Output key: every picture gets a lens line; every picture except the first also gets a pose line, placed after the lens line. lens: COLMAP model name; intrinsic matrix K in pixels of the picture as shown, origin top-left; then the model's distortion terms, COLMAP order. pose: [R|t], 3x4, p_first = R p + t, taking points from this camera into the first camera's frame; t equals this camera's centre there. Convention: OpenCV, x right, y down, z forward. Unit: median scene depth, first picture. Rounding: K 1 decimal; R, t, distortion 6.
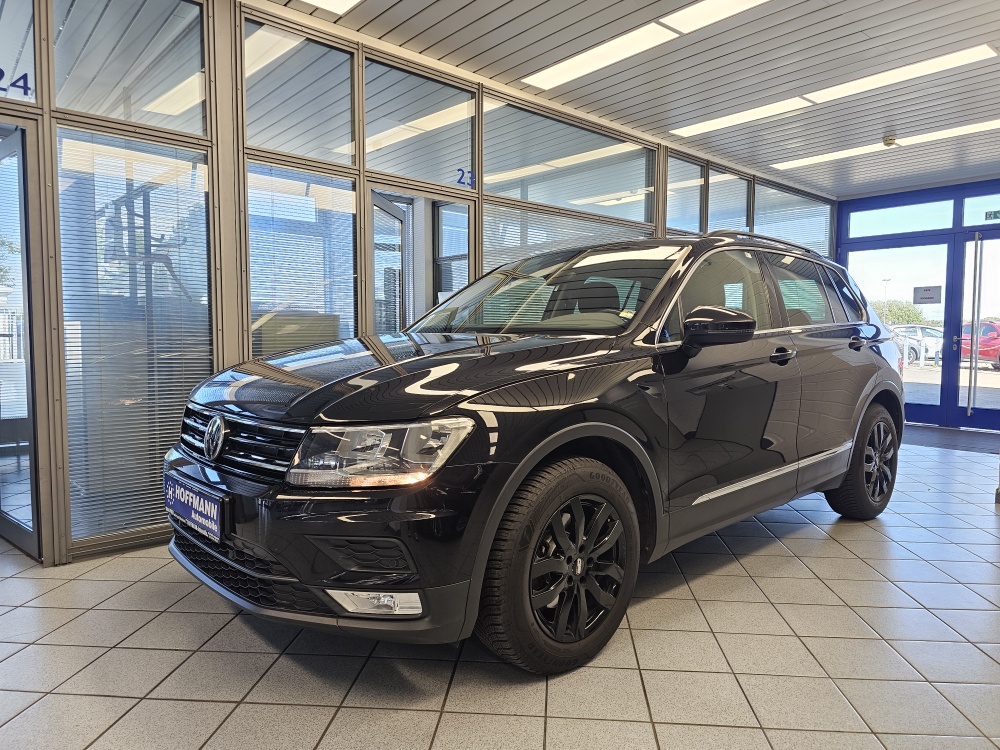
lens RADIAL K [[677.4, 0, 506.4], [0, 677.4, 375.3], [0, 0, 1]] dist [0.079631, -0.095758]
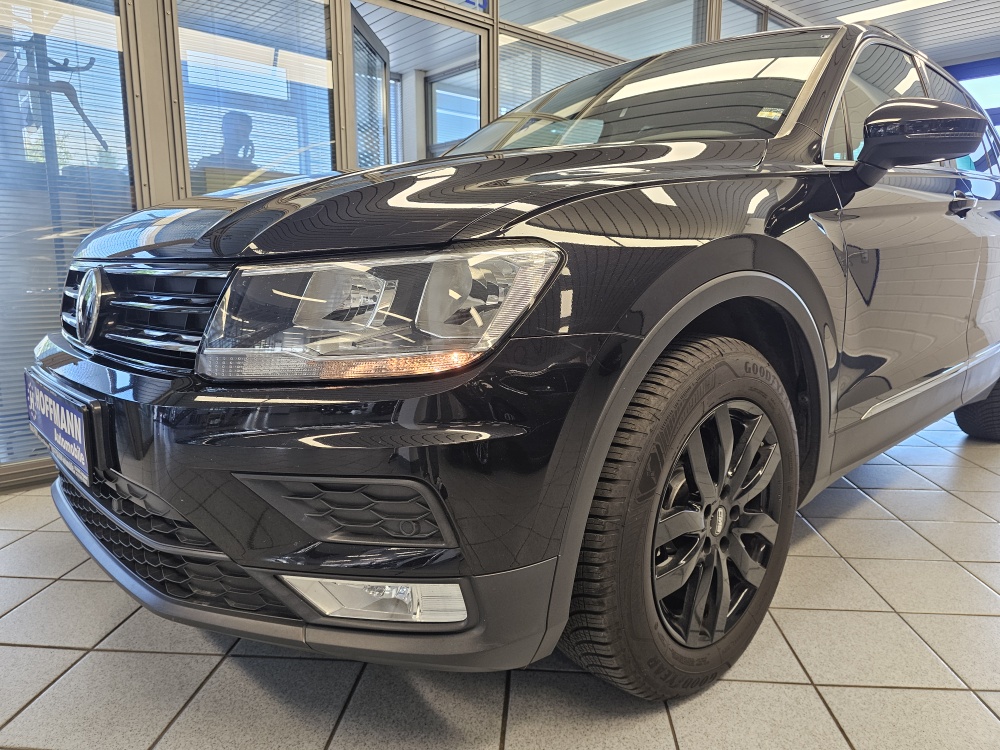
lens RADIAL K [[719.7, 0, 500.0], [0, 719.7, 375.0], [0, 0, 1]] dist [0.082030, -0.119038]
pose [[0.999978, -0.005059, -0.004200, -0.079956], [0.005496, 0.993735, 0.111628, 0.086355], [0.003609, -0.111649, 0.993741, 0.400368]]
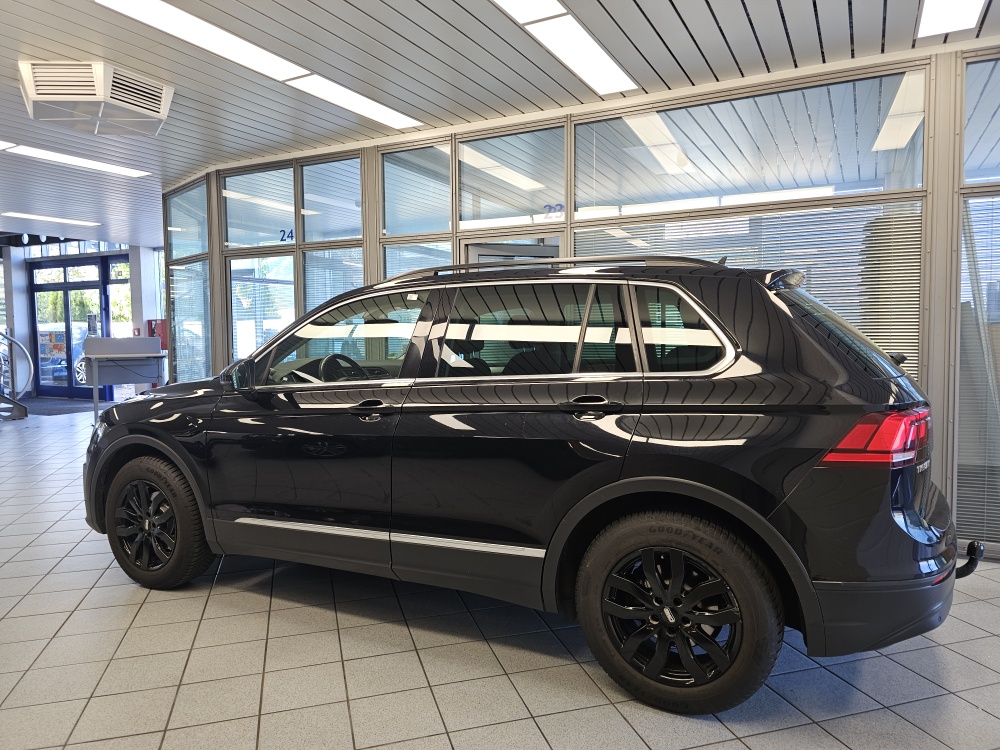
lens RADIAL K [[677.4, 0, 506.4], [0, 677.4, 375.3], [0, 0, 1]] dist [0.079631, -0.095758]
pose [[0.342058, 0.055052, -0.938065, 1.908649], [-0.047099, 0.998032, 0.041397, -0.176736], [0.938498, 0.030022, 0.343978, 1.244643]]
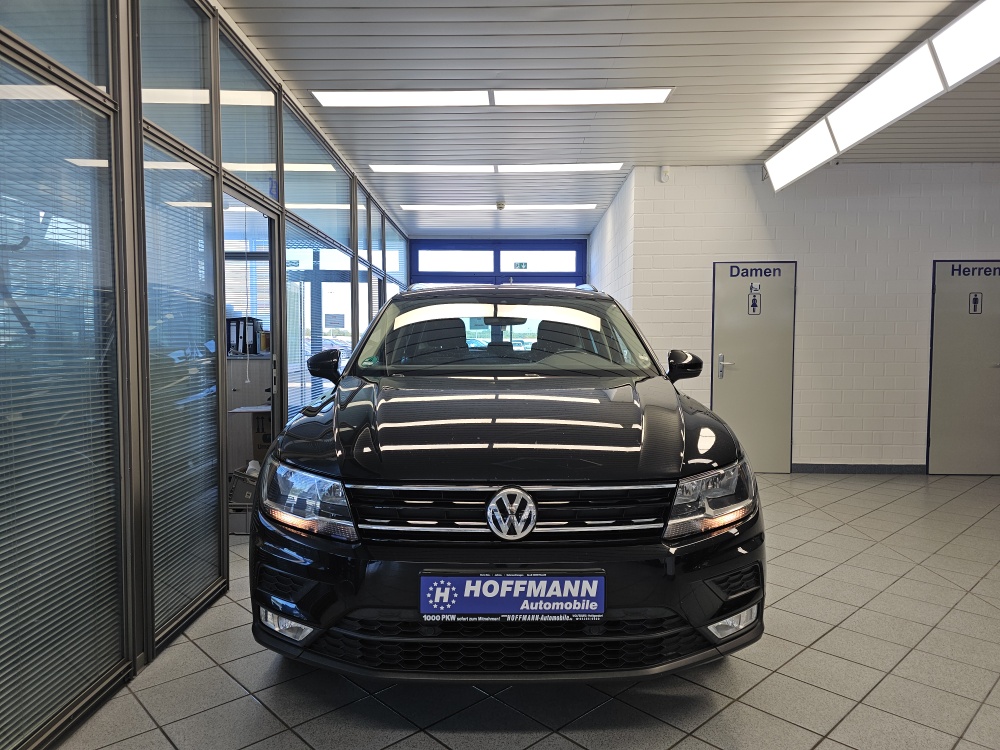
lens RADIAL K [[677.4, 0, 506.4], [0, 677.4, 375.3], [0, 0, 1]] dist [0.079631, -0.095758]
pose [[0.654705, -0.039734, 0.754840, -1.146128], [0.047179, 0.998818, 0.011657, -0.103260], [-0.754411, 0.027980, 0.655806, 0.456031]]
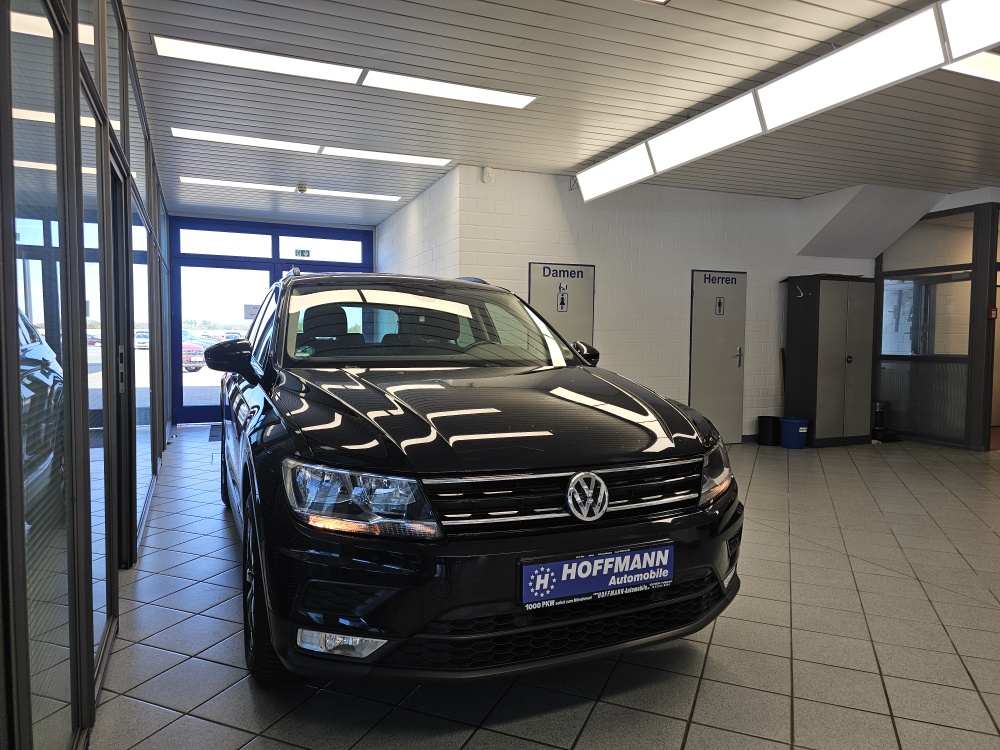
lens RADIAL K [[677.4, 0, 506.4], [0, 677.4, 375.3], [0, 0, 1]] dist [0.079631, -0.095758]
pose [[0.292769, -0.053292, 0.954697, -1.393497], [0.051305, 0.997883, 0.039969, -0.119334], [-0.954806, 0.037279, 0.294884, 0.882027]]
